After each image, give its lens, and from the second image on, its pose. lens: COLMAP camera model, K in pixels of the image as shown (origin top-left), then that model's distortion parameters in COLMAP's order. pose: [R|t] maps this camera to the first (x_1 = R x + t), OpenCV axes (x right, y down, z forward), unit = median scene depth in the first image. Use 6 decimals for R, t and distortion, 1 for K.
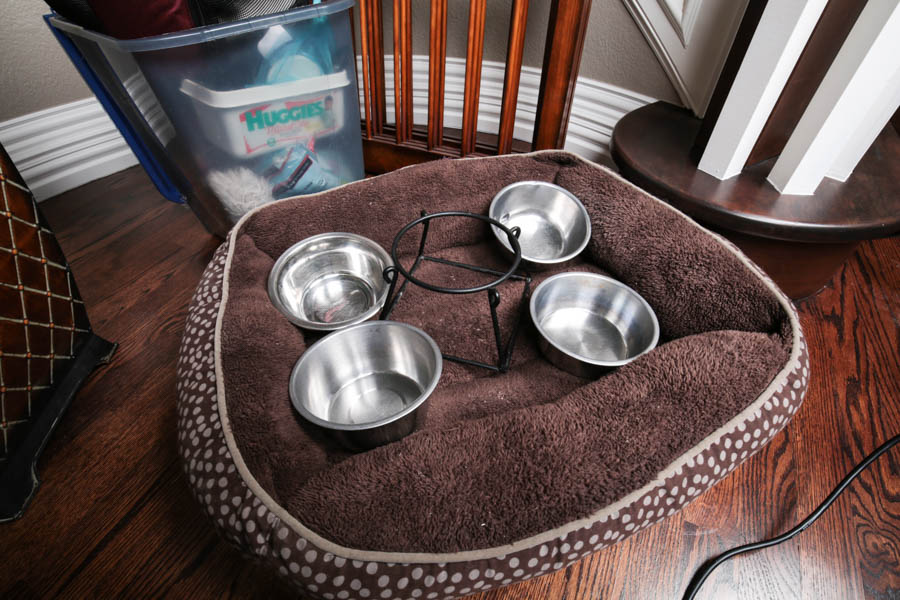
lens RADIAL K [[408.7, 0, 450.0], [0, 408.7, 300.0], [0, 0, 1]] dist [-0.004116, -0.000235]
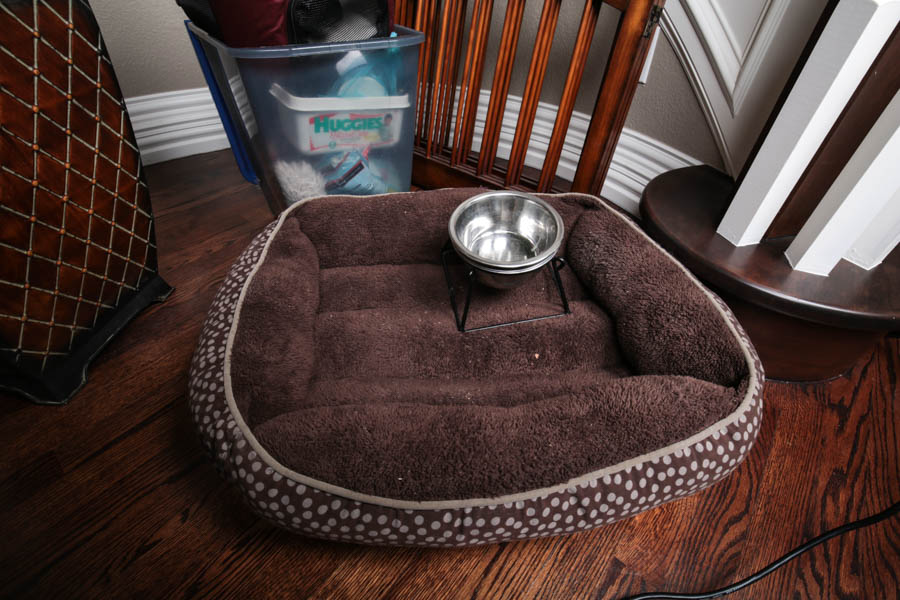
lens RADIAL K [[408.7, 0, 450.0], [0, 408.7, 300.0], [0, 0, 1]] dist [-0.004116, -0.000235]
pose [[0.971438, 0.197112, -0.132115, 0.150844], [-0.205917, 0.976934, -0.056545, 0.051393], [0.117922, 0.082135, 0.989620, -0.092892]]
